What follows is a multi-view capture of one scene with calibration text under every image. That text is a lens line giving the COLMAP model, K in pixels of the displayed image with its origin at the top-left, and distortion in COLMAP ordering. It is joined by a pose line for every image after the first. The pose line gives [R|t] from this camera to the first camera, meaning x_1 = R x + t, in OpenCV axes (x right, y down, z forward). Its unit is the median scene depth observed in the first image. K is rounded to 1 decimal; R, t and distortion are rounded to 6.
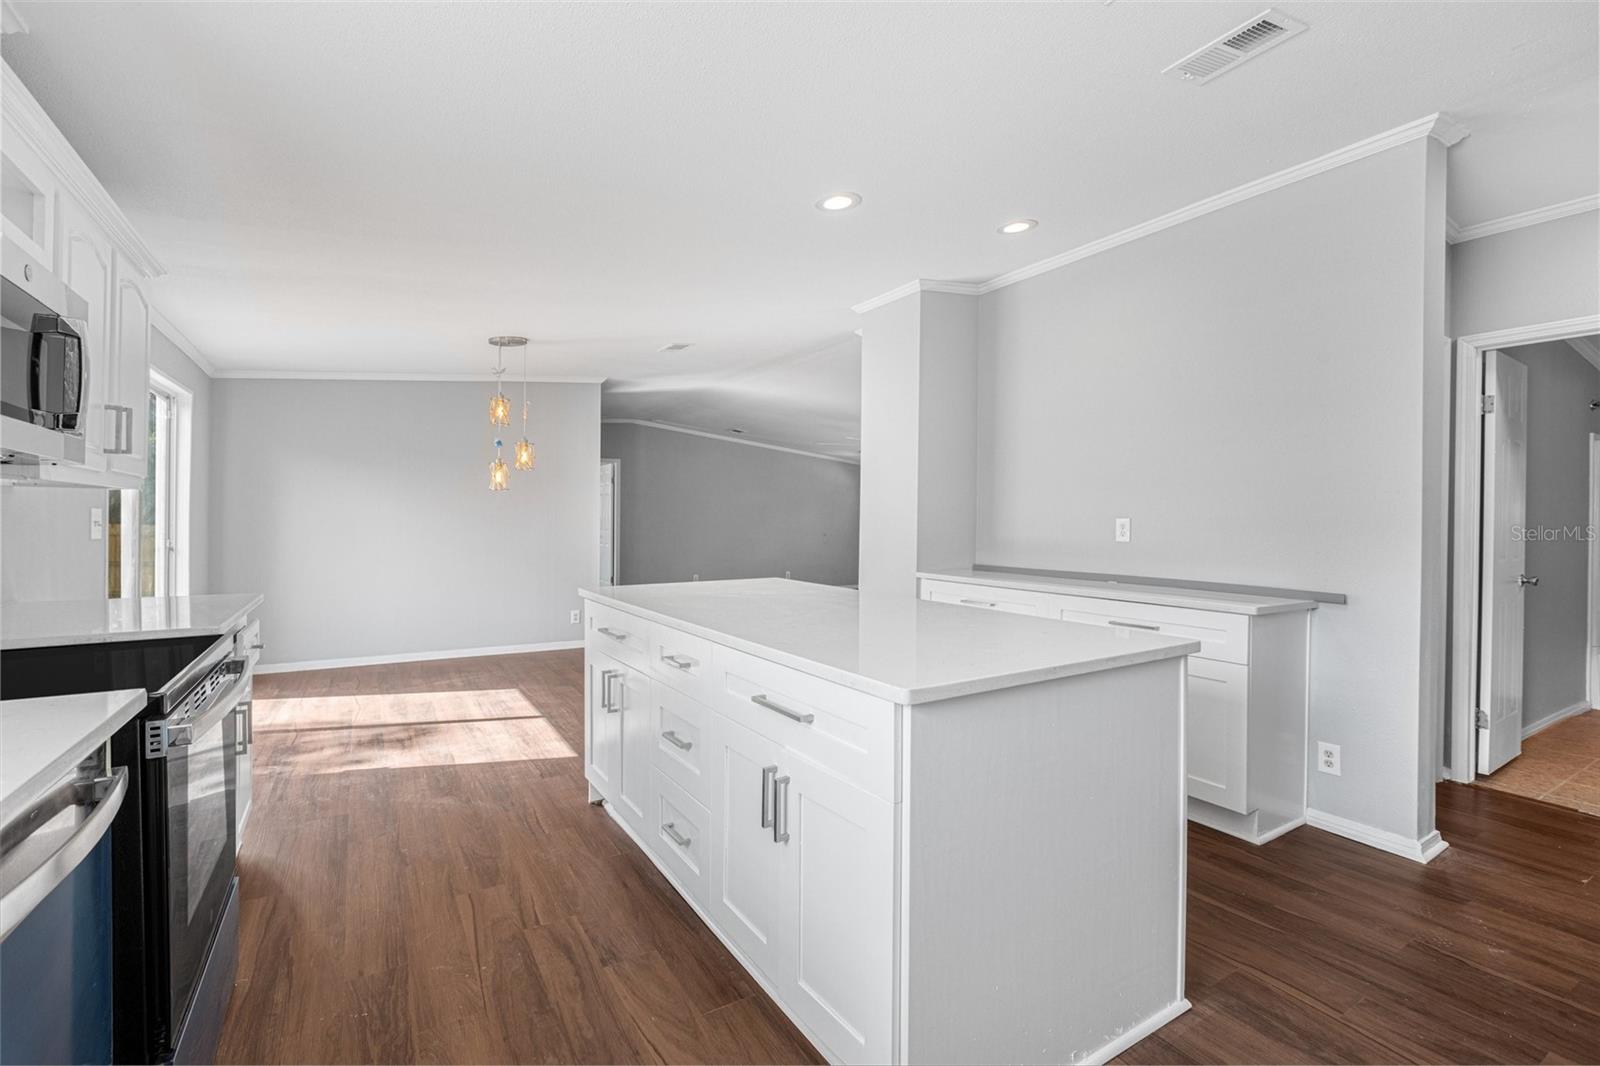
lens RADIAL K [[708.9, 0, 794.4], [0, 708.9, 530.3], [0, 0, 1]] dist [0.000003, -0.000281]
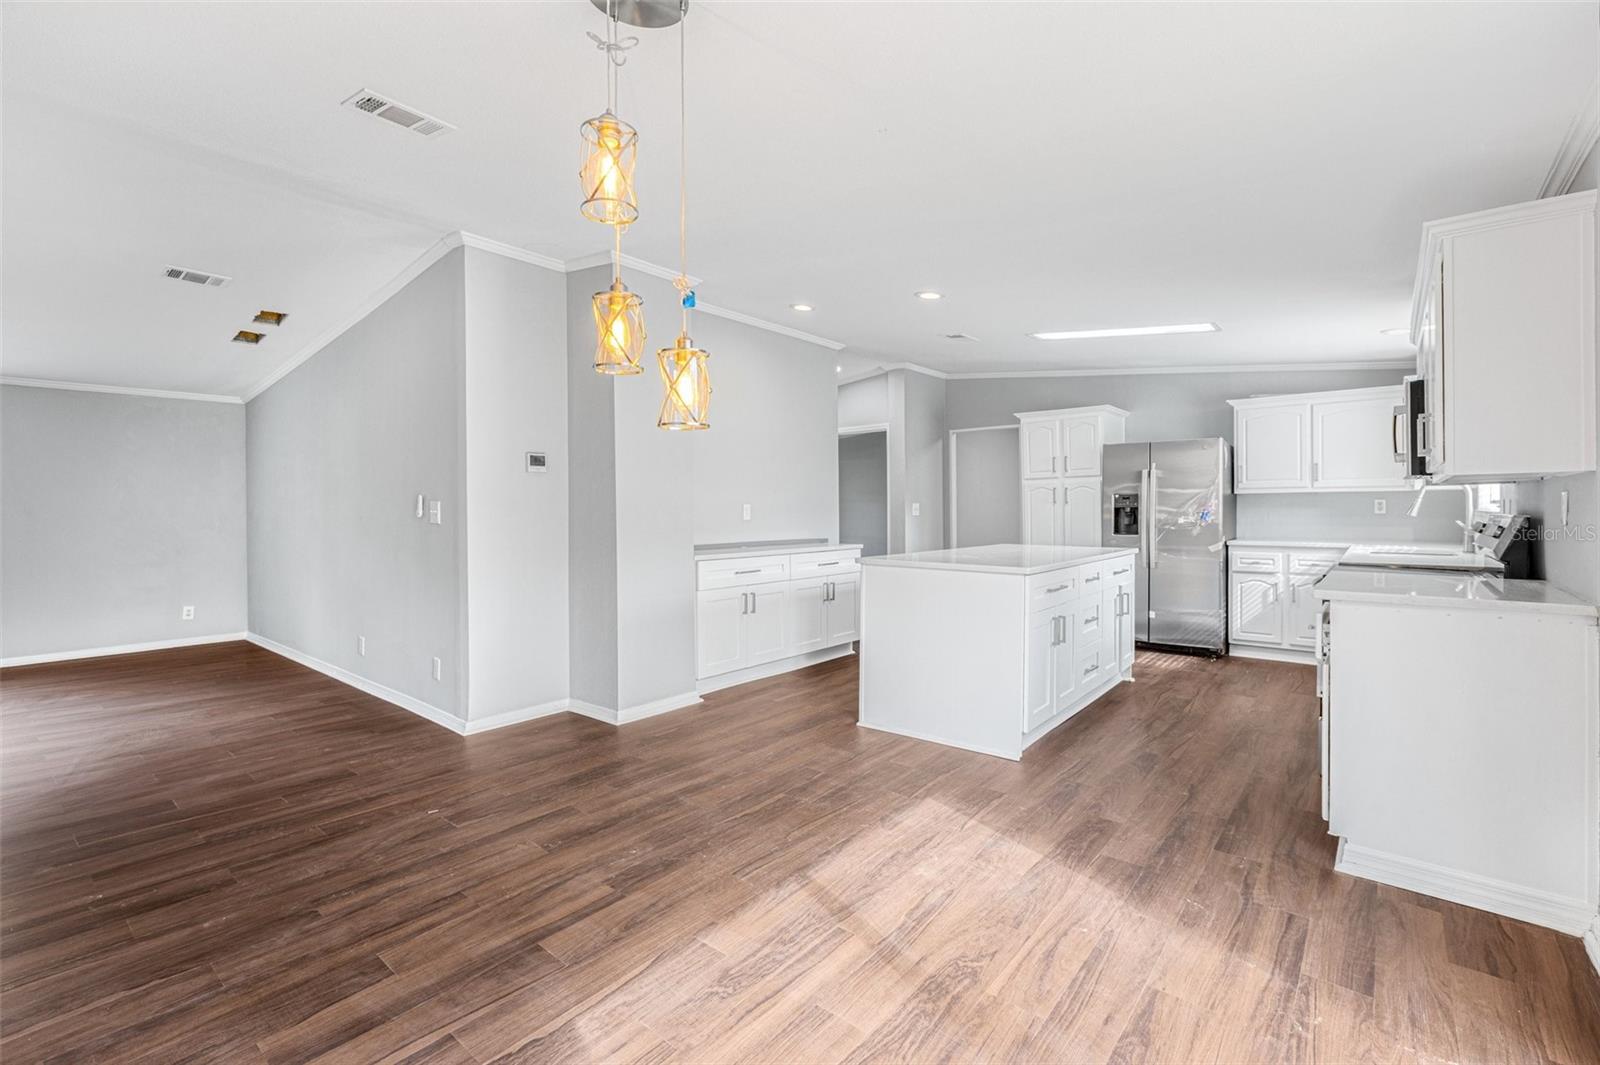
lens RADIAL K [[708.9, 0, 796.8], [0, 708.9, 515.7], [0, 0, 1]] dist [0.000003, -0.000281]
pose [[-0.324768, -0.014380, 0.945684, -1.164615], [0.009268, 0.999788, 0.018386, -0.024280], [-0.945748, 0.014735, -0.324566, 1.602763]]
